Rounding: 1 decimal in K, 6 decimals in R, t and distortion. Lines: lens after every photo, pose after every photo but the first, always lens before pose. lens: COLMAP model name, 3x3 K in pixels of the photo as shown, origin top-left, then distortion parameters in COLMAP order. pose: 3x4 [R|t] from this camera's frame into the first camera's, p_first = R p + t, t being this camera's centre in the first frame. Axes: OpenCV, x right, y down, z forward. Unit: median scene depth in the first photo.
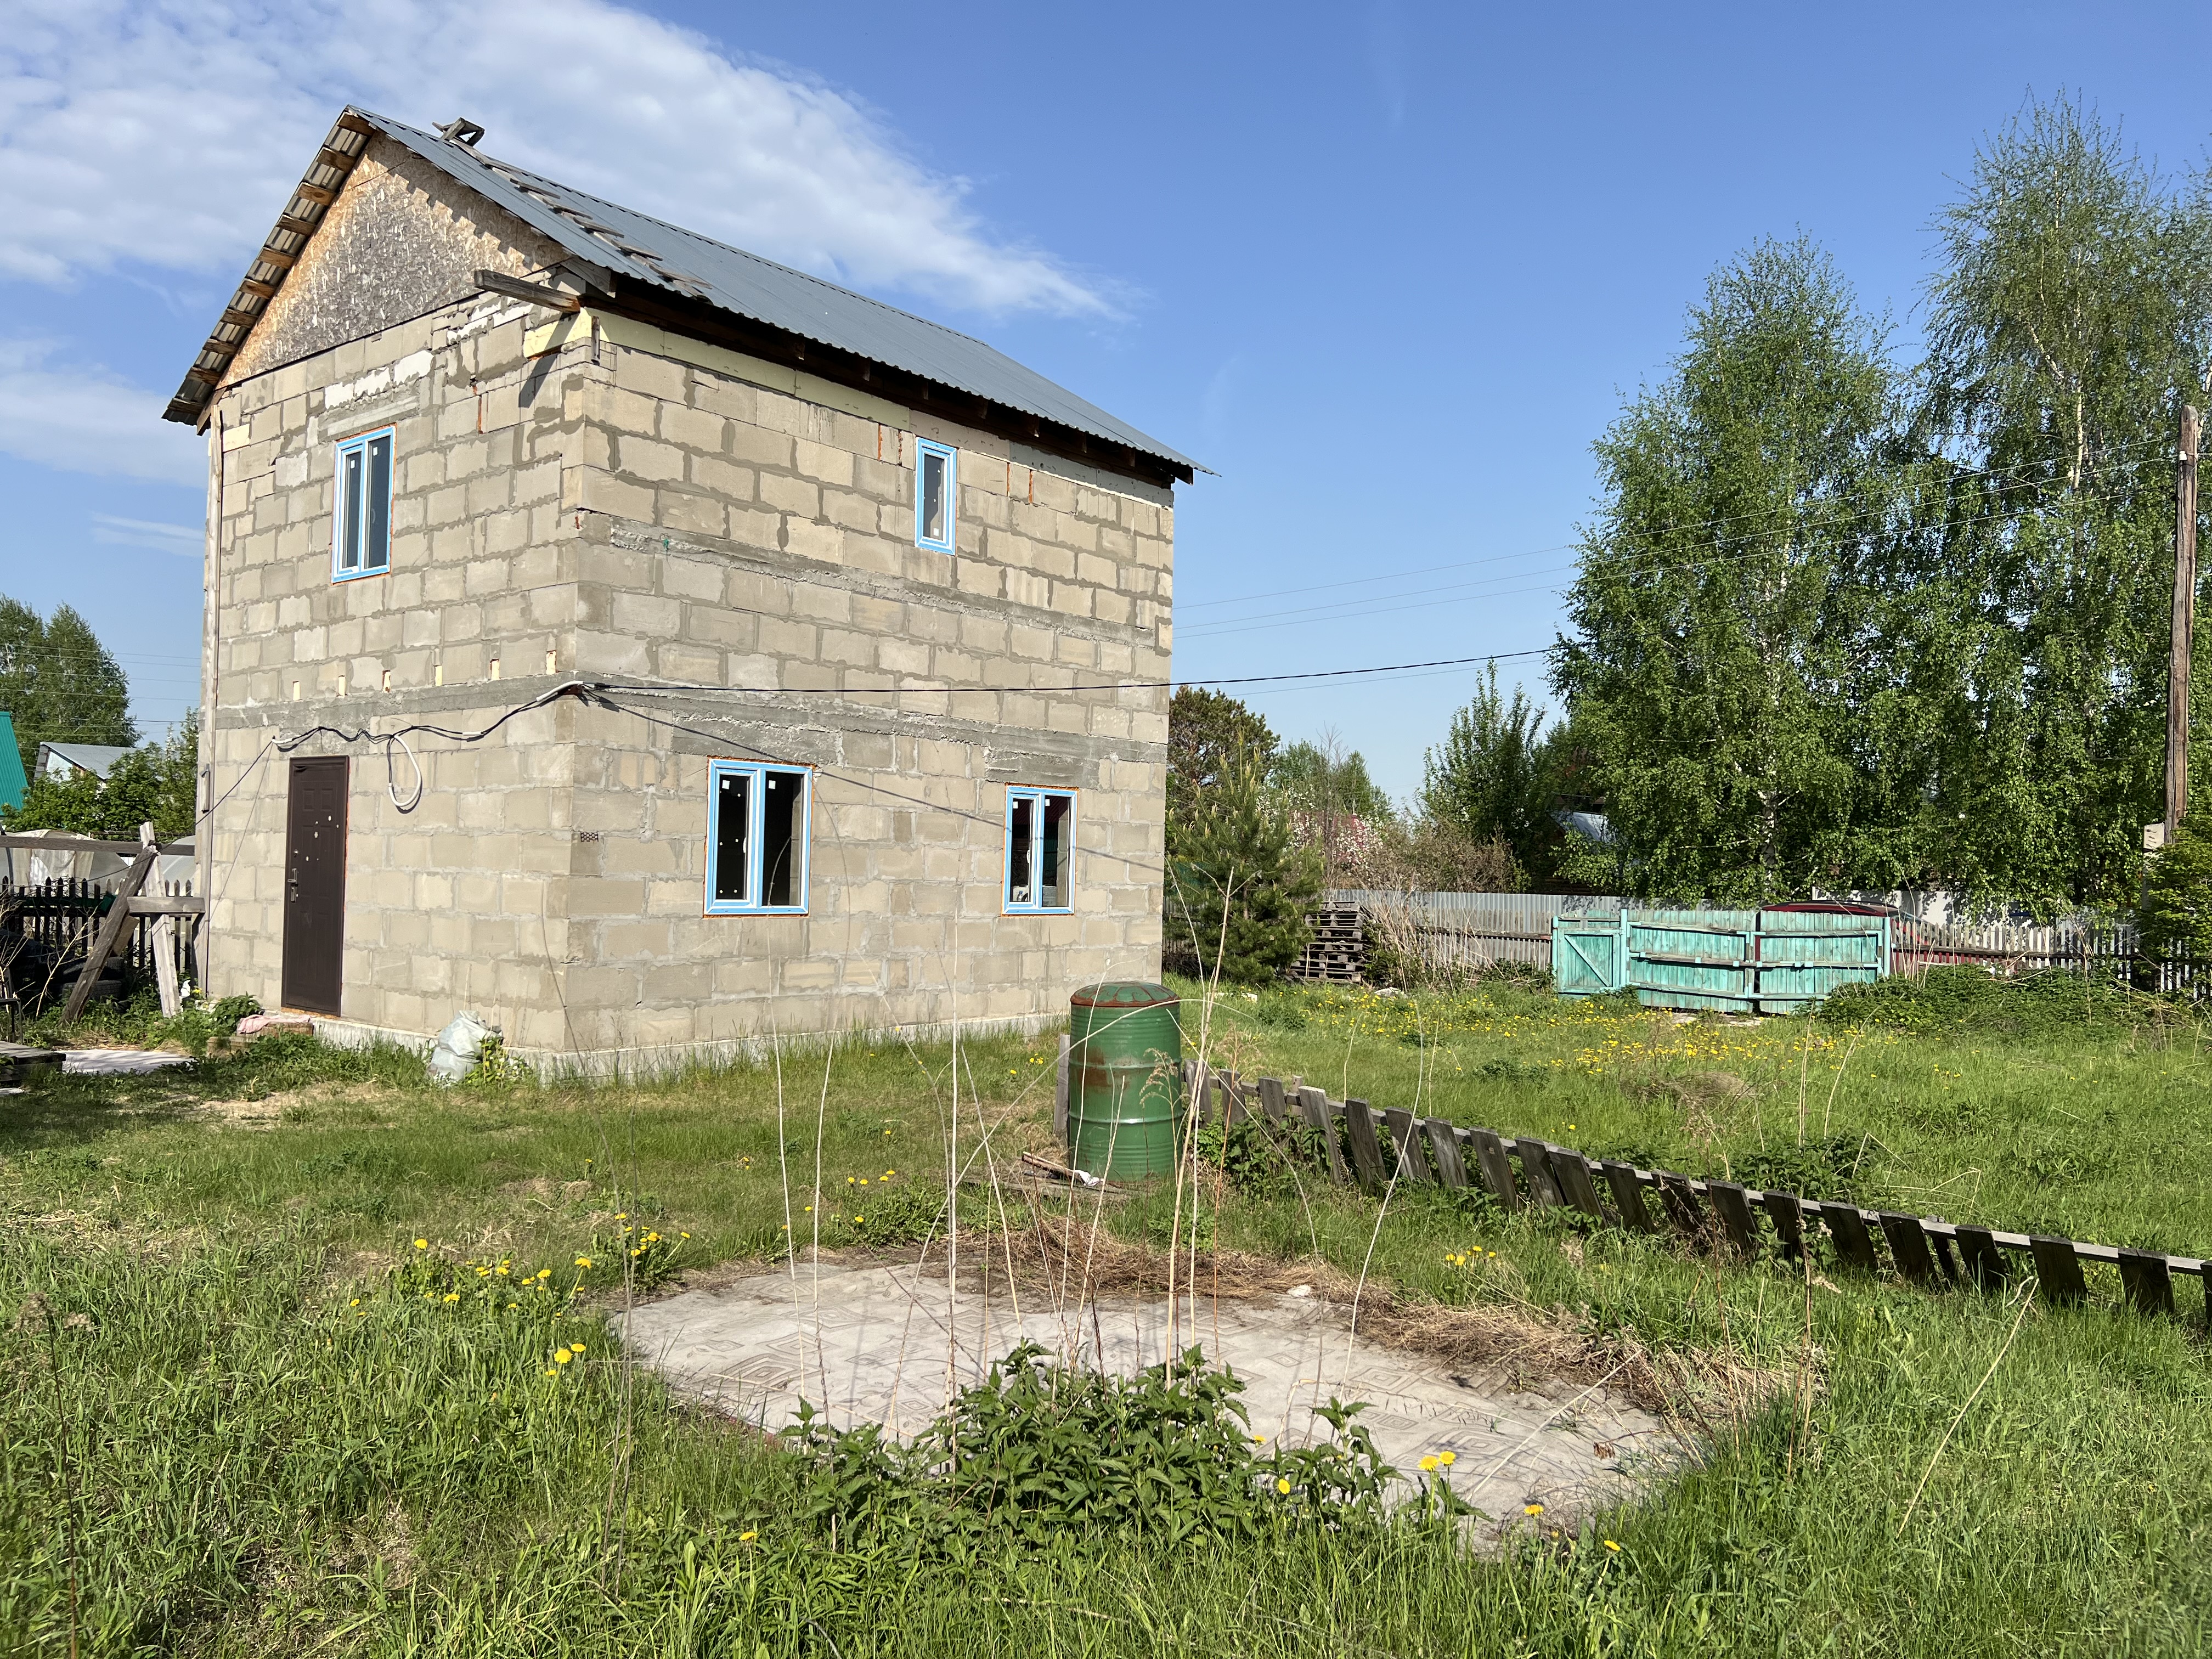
lens RADIAL K [[1650.4, 0, 1106.5], [0, 1650.4, 833.3], [0, 0, 1]] dist [0.042137, -0.068268]
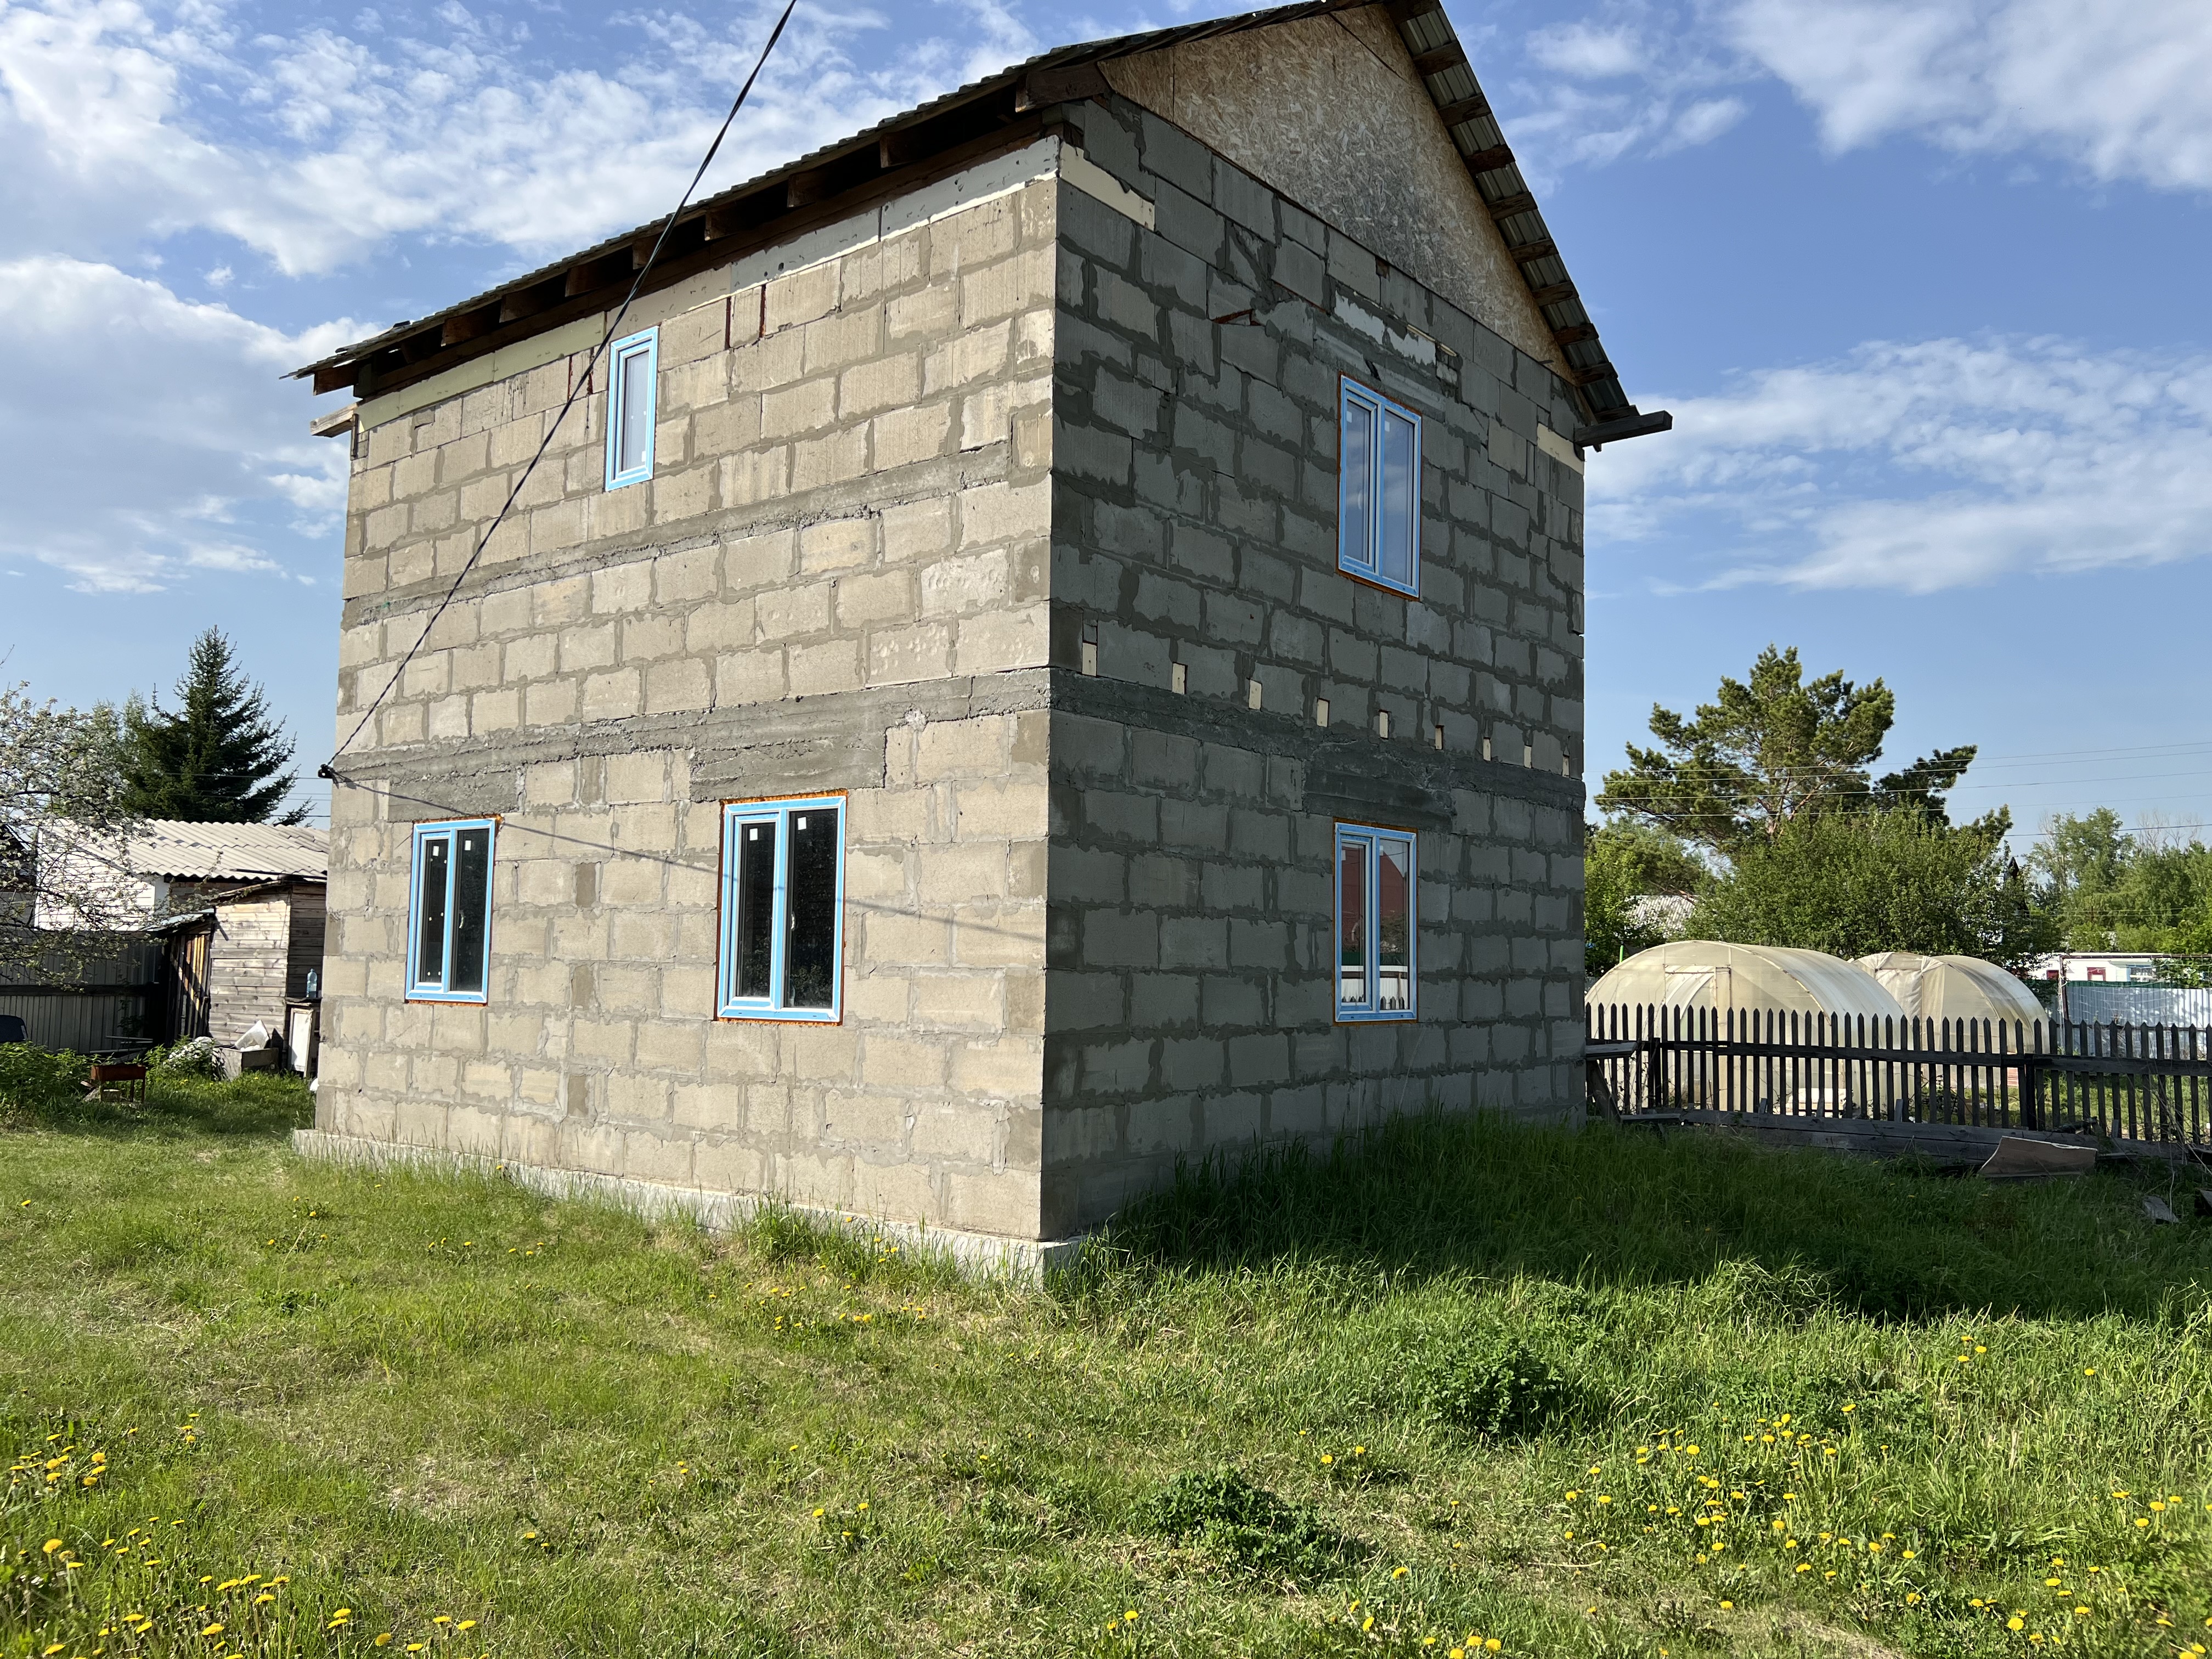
lens RADIAL K [[1806.1, 0, 1095.1], [0, 1806.1, 821.1], [0, 0, 1]] dist [0.047088, -0.066845]
pose [[-0.035317, -0.111755, -0.993108, 0.621105], [-0.001148, 0.993732, -0.111785, 0.053793], [0.999376, -0.002808, -0.035224, 1.201395]]
